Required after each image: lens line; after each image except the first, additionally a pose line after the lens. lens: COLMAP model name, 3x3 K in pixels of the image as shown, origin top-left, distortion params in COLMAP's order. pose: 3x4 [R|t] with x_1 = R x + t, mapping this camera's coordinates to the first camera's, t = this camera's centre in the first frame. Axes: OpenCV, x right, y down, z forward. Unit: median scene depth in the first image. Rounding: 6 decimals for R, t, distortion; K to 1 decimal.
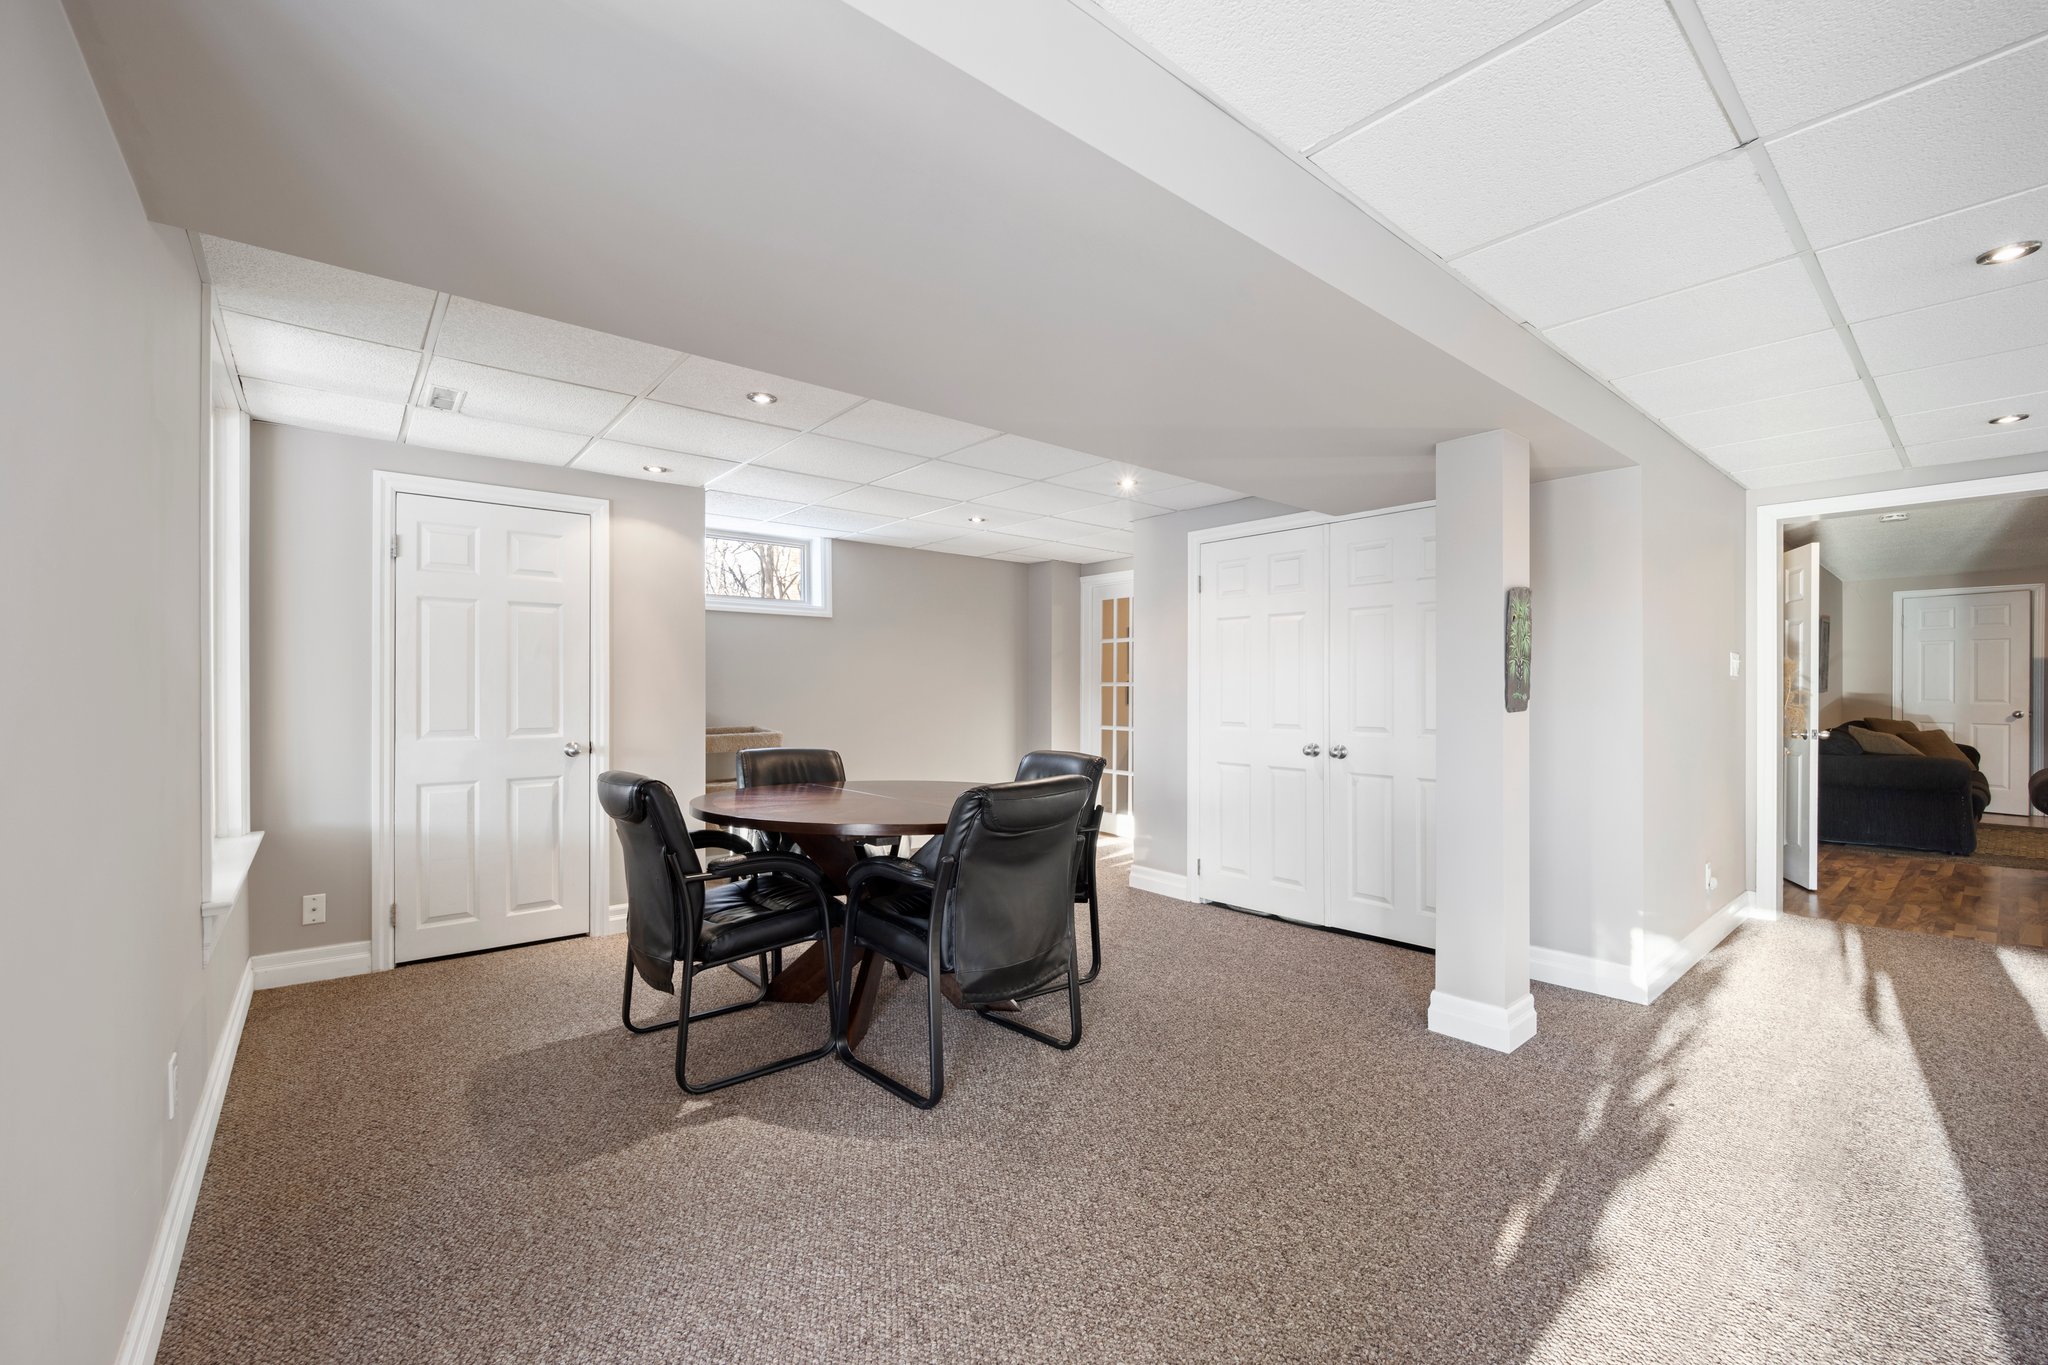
lens RADIAL K [[835.4, 0, 1024.0], [0, 835.4, 682.5], [0, 0, 1]] dist [-0.002431, -0.000208]
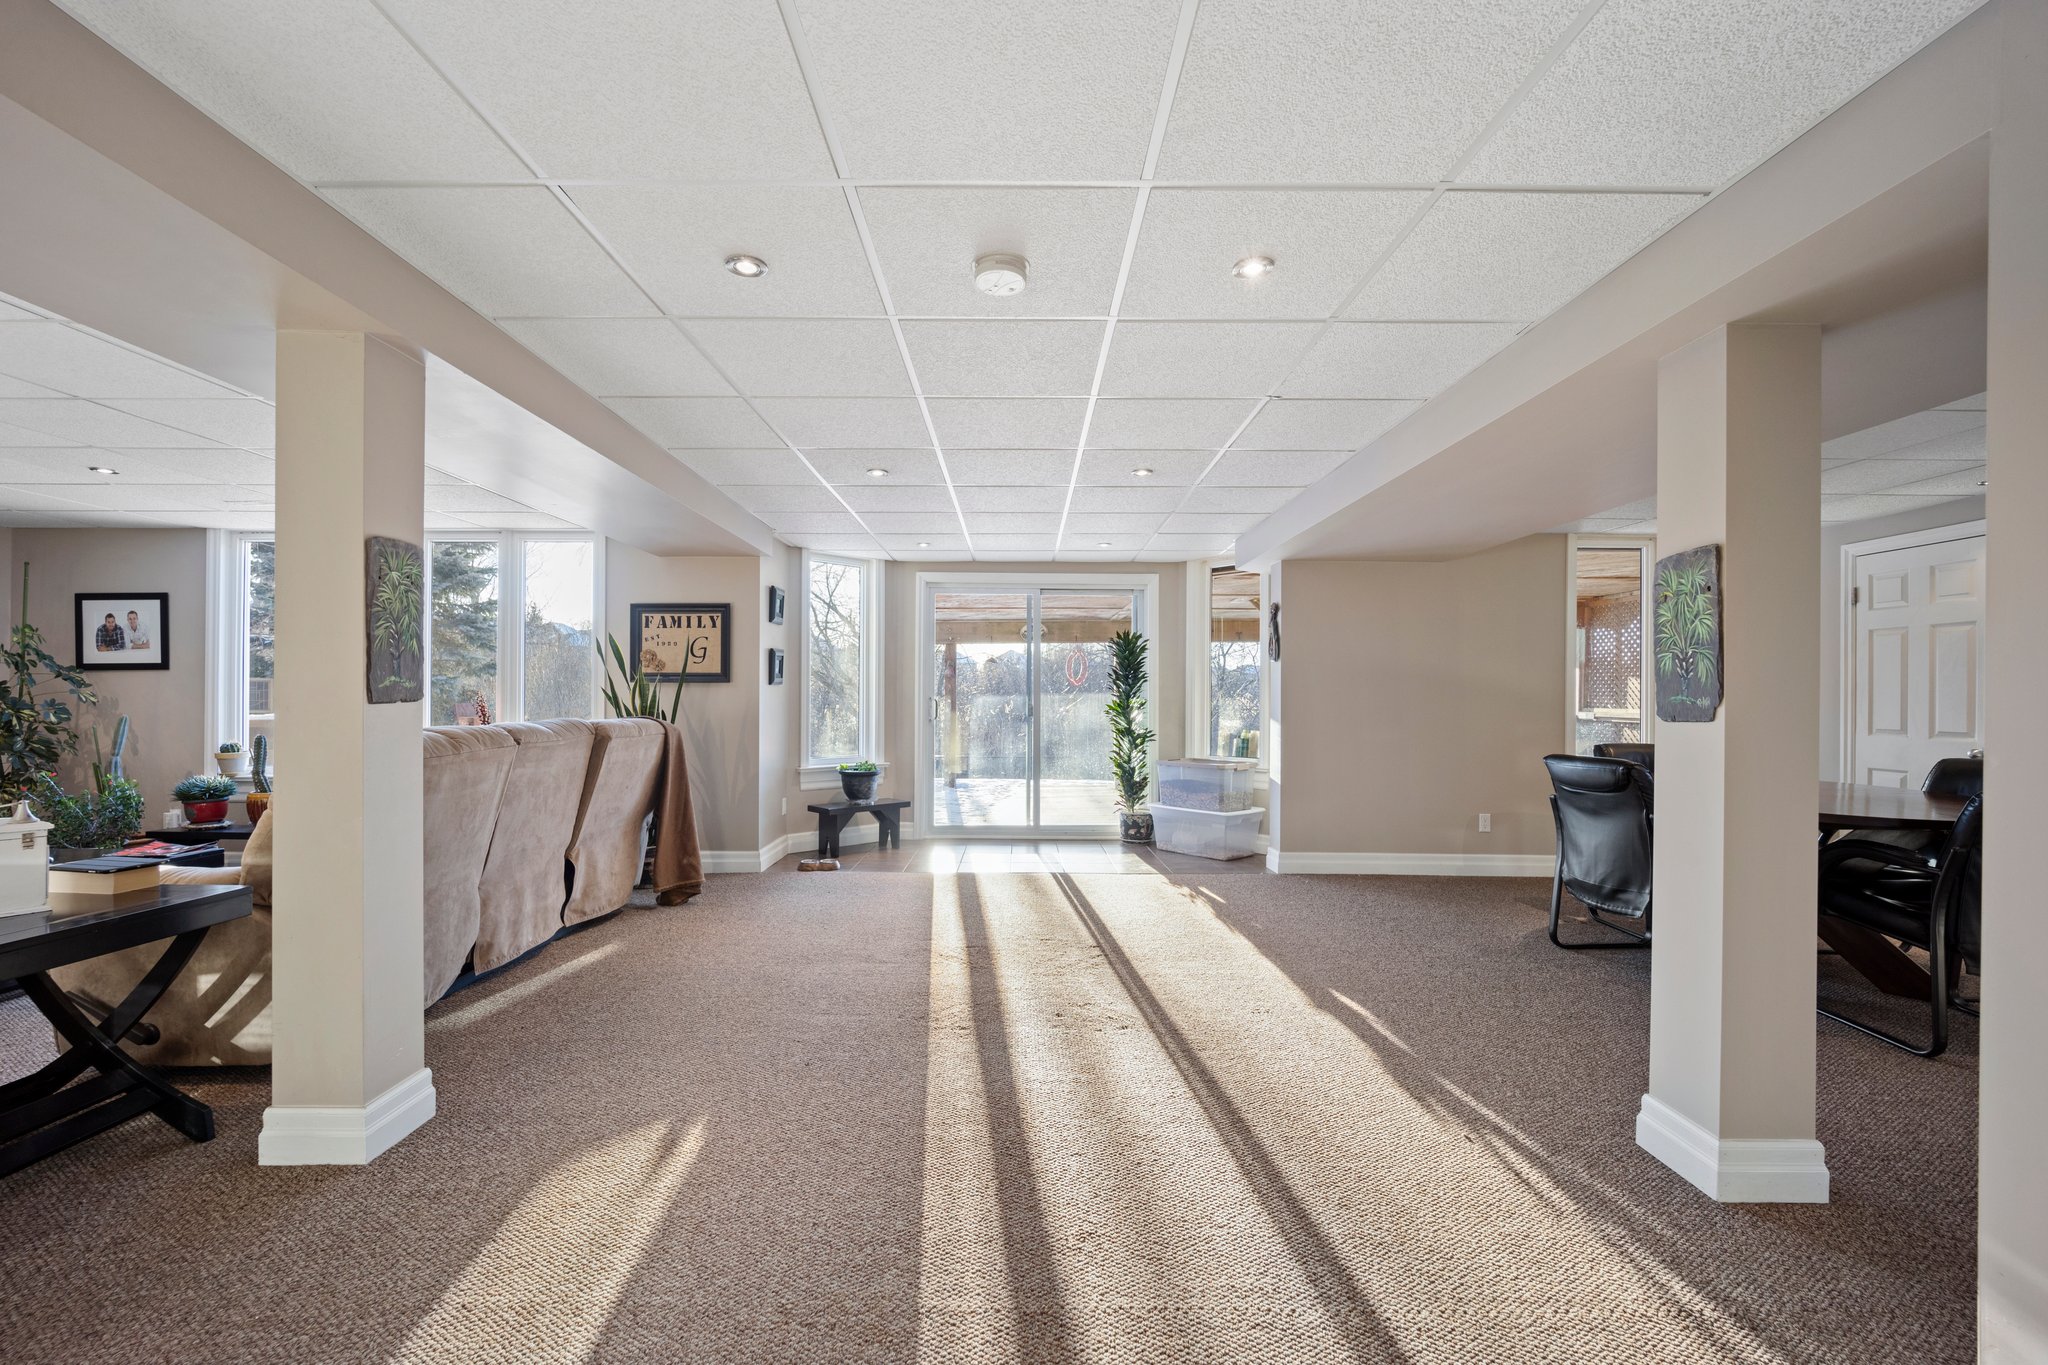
lens RADIAL K [[829.1, 0, 1015.8], [0, 829.1, 695.1], [0, 0, 1]] dist [-0.002765, -0.000480]
pose [[-0.638776, 0.001253, -0.769391, 1.666231], [0.000534, 0.999999, 0.001185, 0.000932], [0.769392, 0.000346, -0.638776, 1.098617]]
